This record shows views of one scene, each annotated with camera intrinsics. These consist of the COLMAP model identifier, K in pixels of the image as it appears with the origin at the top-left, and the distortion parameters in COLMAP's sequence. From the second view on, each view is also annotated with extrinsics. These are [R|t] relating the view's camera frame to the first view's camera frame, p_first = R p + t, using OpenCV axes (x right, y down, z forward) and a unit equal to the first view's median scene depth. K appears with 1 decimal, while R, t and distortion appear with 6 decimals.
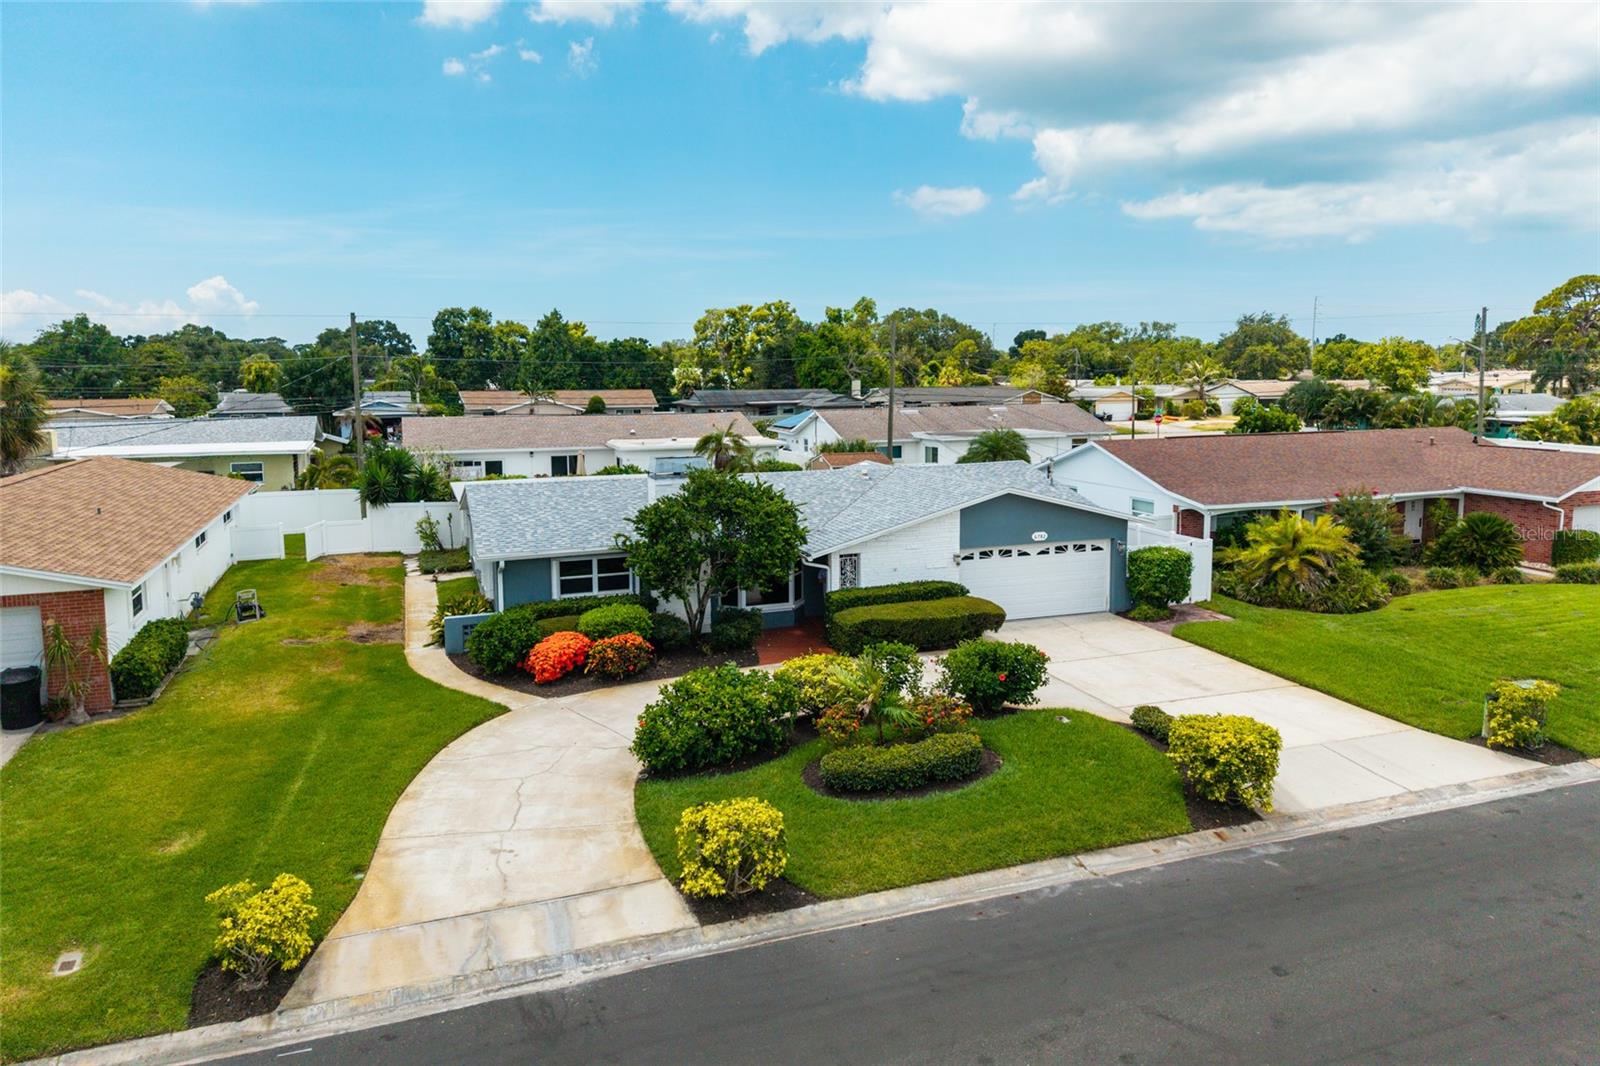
lens RADIAL K [[1046.7, 0, 798.0], [0, 1046.7, 530.5], [0, 0, 1]] dist [0.064083, -0.052046]
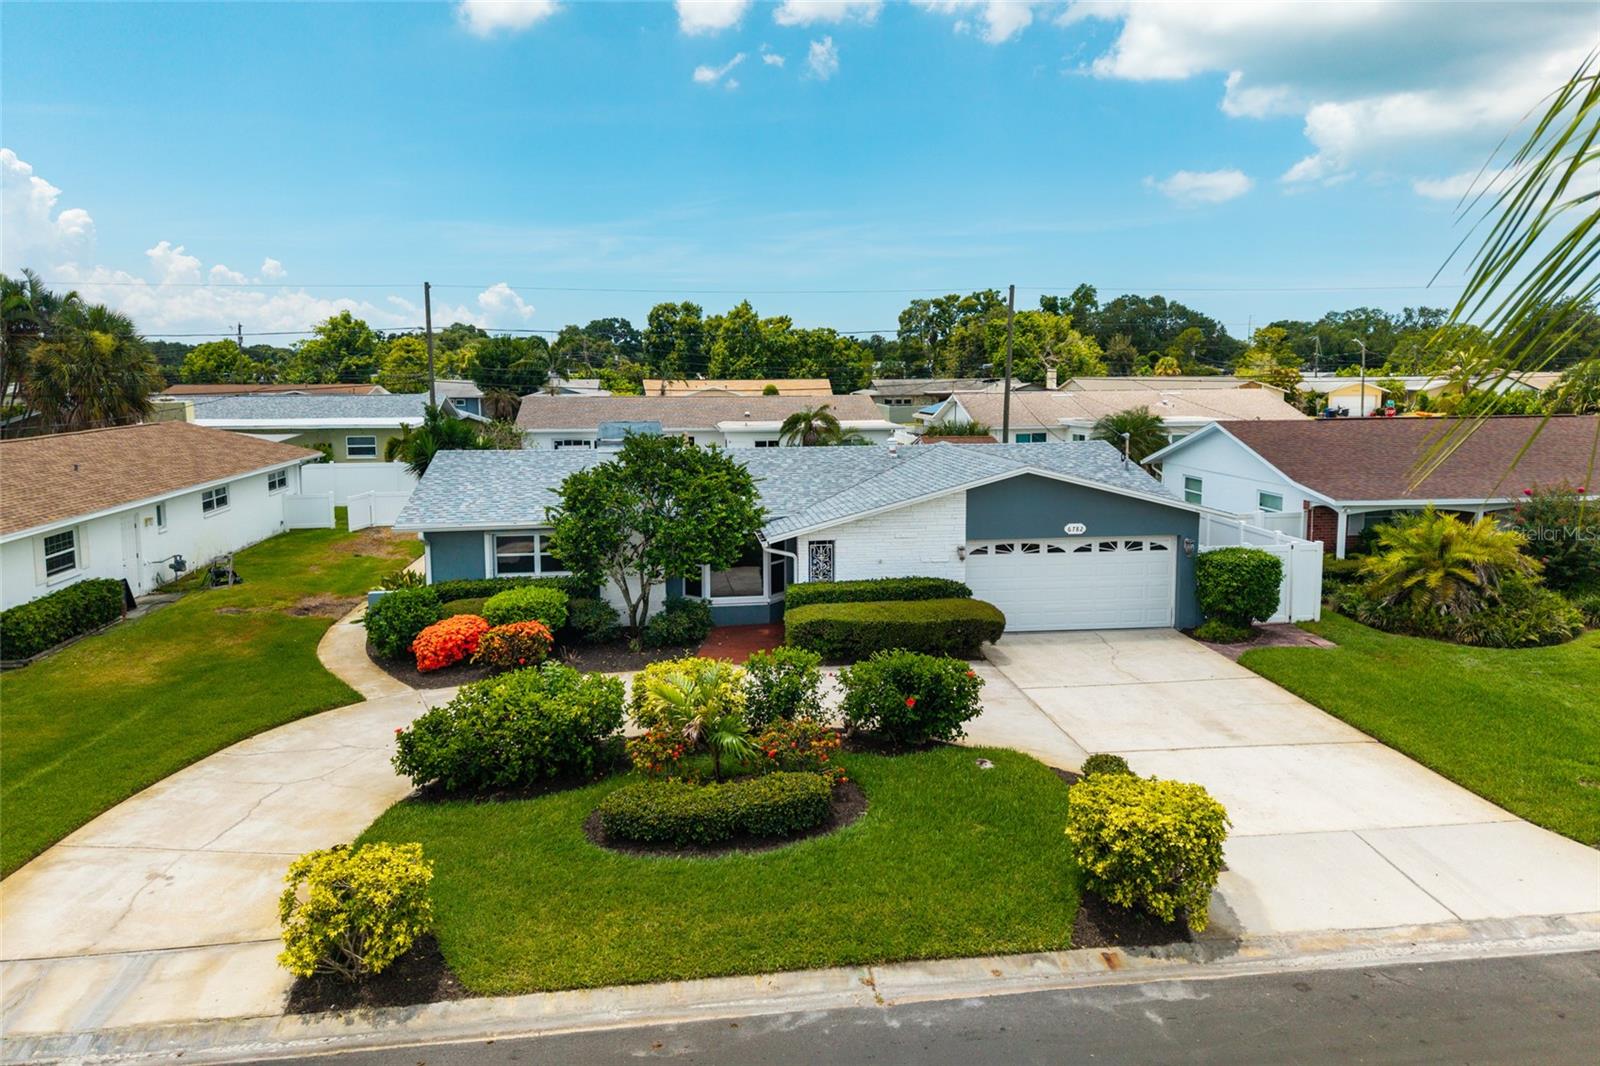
lens RADIAL K [[1046.7, 0, 803.9], [0, 1046.7, 535.2], [0, 0, 1]] dist [0.064083, -0.052046]
pose [[0.976151, 0.036969, -0.213922, 0.196588], [-0.035788, 0.999315, 0.009392, 0.010080], [0.214123, -0.001513, 0.976806, 0.170195]]
